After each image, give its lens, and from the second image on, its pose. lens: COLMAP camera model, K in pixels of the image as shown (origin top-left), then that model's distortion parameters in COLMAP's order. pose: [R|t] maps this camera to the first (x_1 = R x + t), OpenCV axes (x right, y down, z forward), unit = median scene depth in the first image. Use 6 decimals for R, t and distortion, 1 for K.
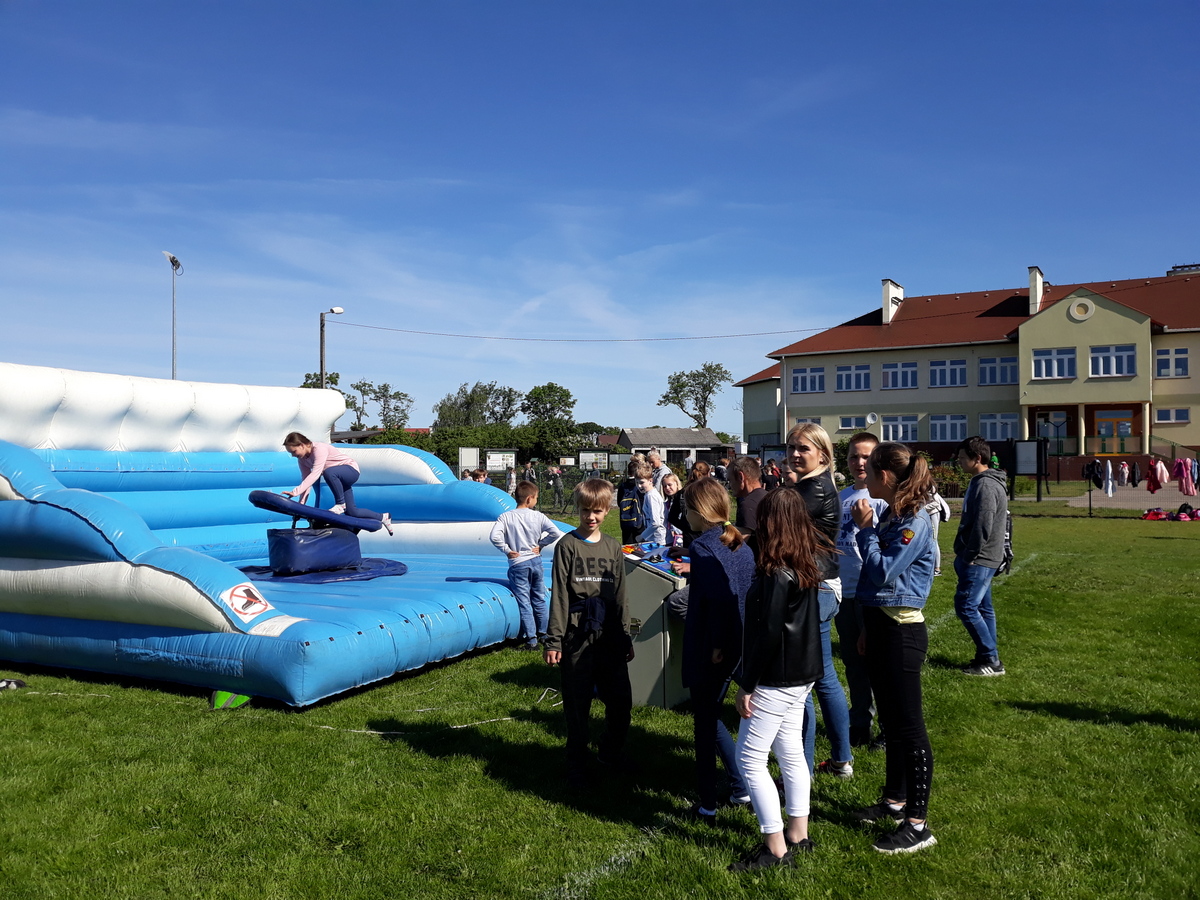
lens RADIAL K [[973.2, 0, 601.6], [0, 973.2, 451.4], [0, 0, 1]] dist [-0.029488, 0.014242]
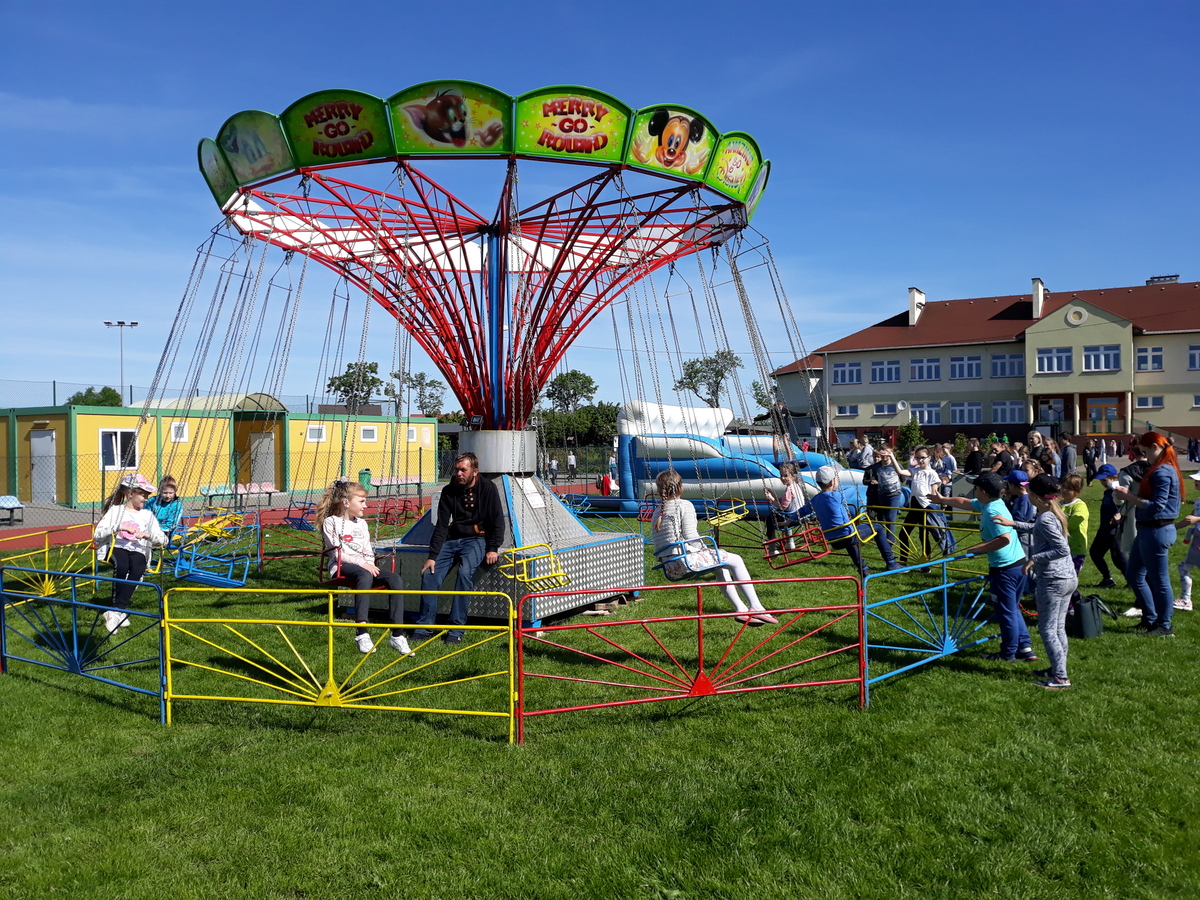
lens RADIAL K [[973.2, 0, 605.3], [0, 973.2, 456.3], [0, 0, 1]] dist [-0.029488, 0.014242]
pose [[0.999794, -0.008752, 0.018319, -0.113634], [0.008323, 0.999692, 0.023375, -0.002223], [-0.018518, -0.023218, 0.999559, -0.198441]]
